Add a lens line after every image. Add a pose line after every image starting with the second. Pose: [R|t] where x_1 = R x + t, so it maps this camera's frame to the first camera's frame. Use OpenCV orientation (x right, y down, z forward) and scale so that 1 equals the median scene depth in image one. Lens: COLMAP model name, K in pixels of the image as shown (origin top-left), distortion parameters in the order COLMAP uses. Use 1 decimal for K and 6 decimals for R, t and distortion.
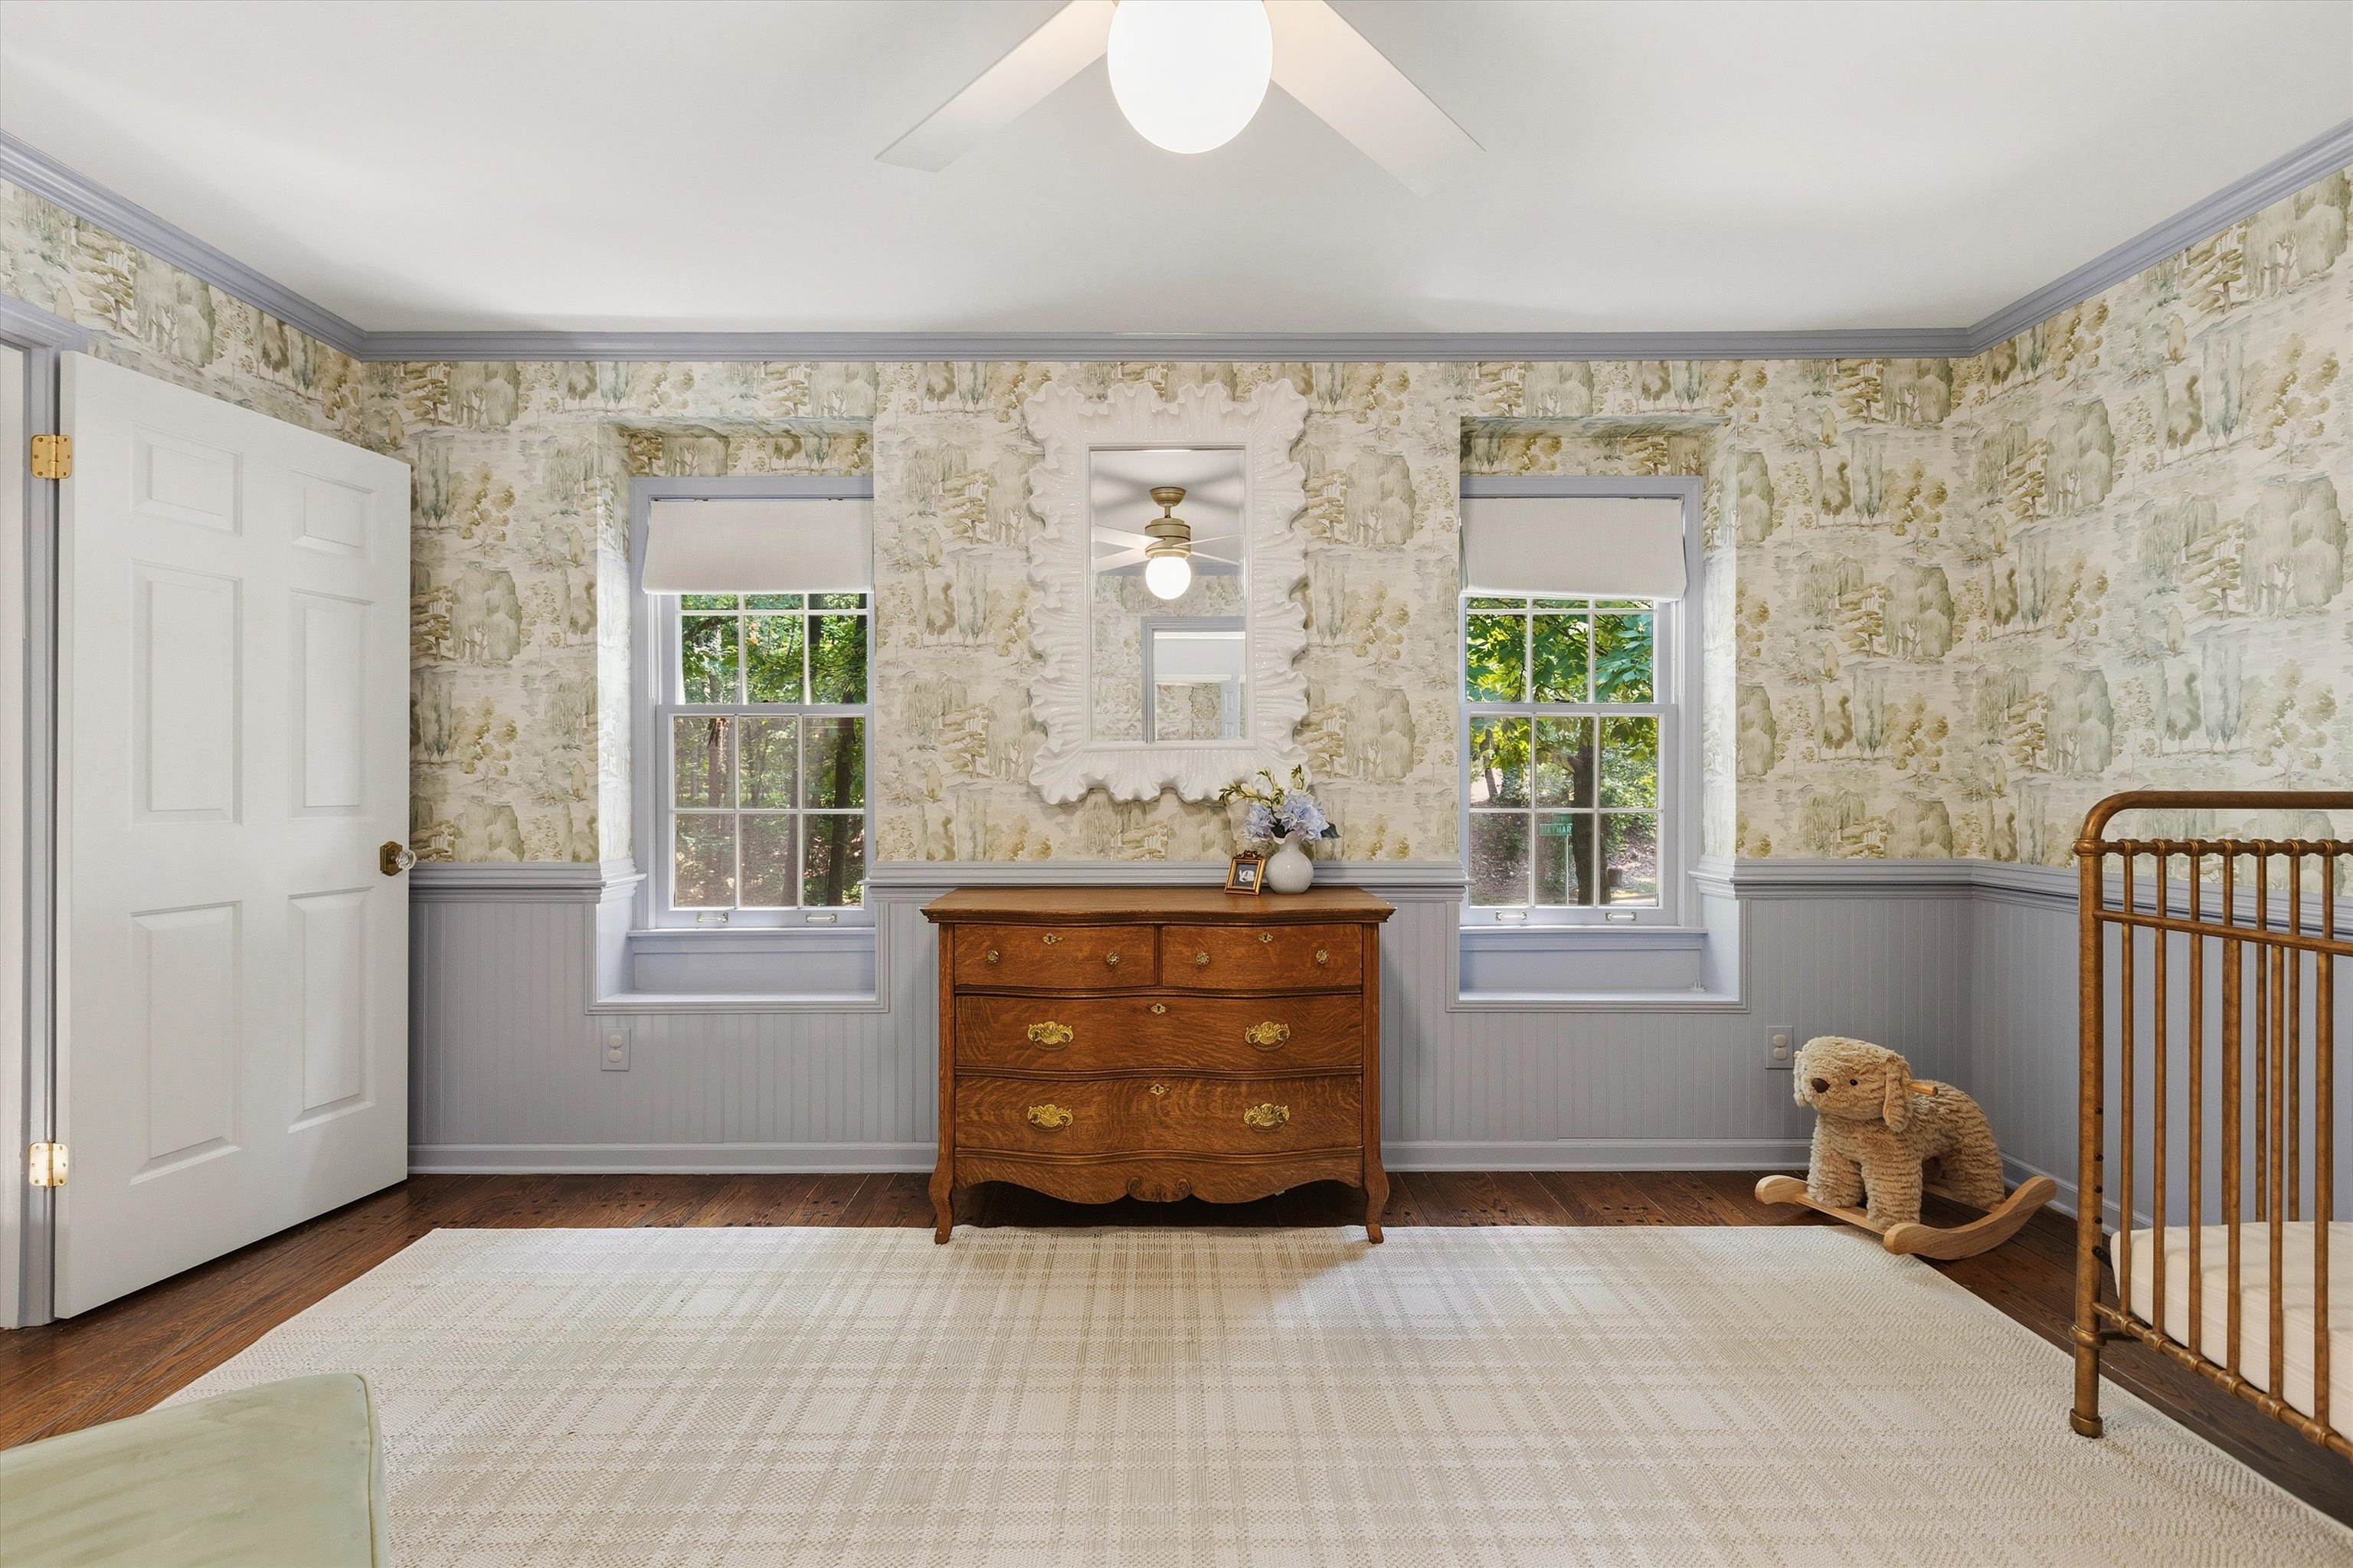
lens RADIAL K [[1065.0, 0, 1177.1], [0, 1065.0, 788.6], [0, 0, 1]] dist [0.001846, 0.000035]
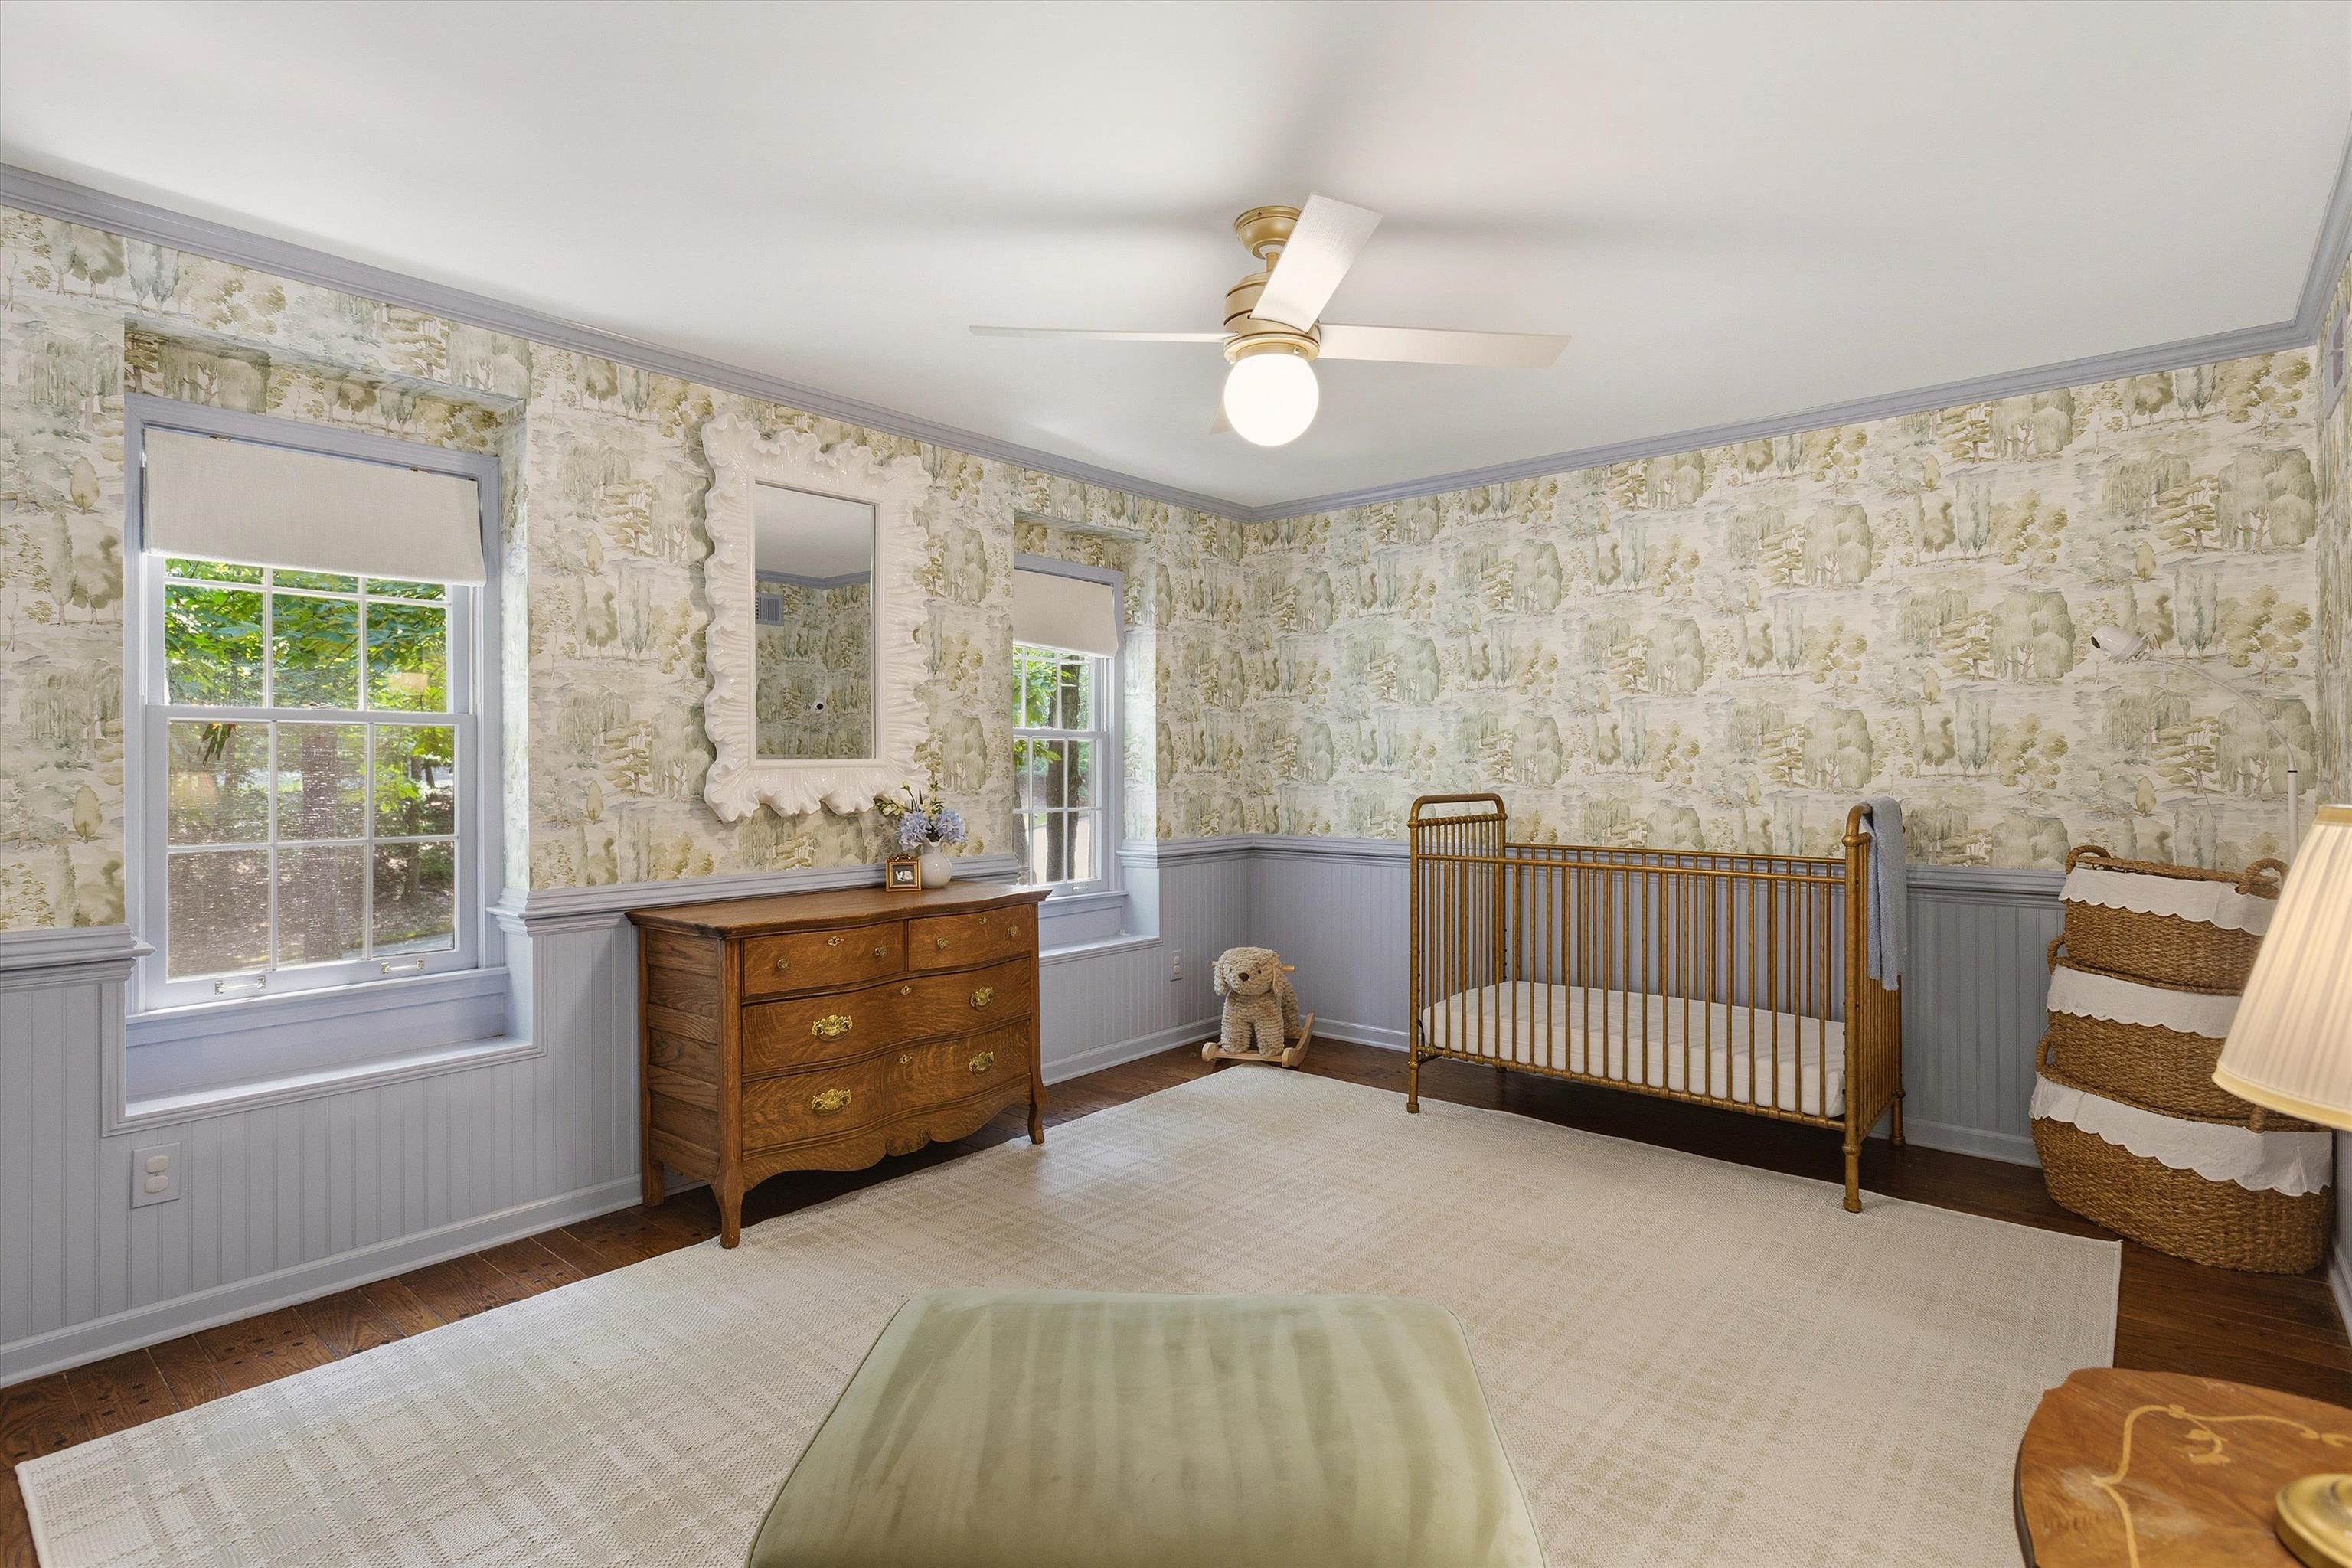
lens RADIAL K [[1140.2, 0, 1176.4], [0, 1140.2, 772.6], [0, 0, 1]] dist [-0.000605, -0.000995]
pose [[0.656040, -0.005505, 0.754706, -0.657082], [0.008270, 0.999966, 0.000104, -0.028118], [-0.754681, 0.006173, 0.656063, -0.050919]]
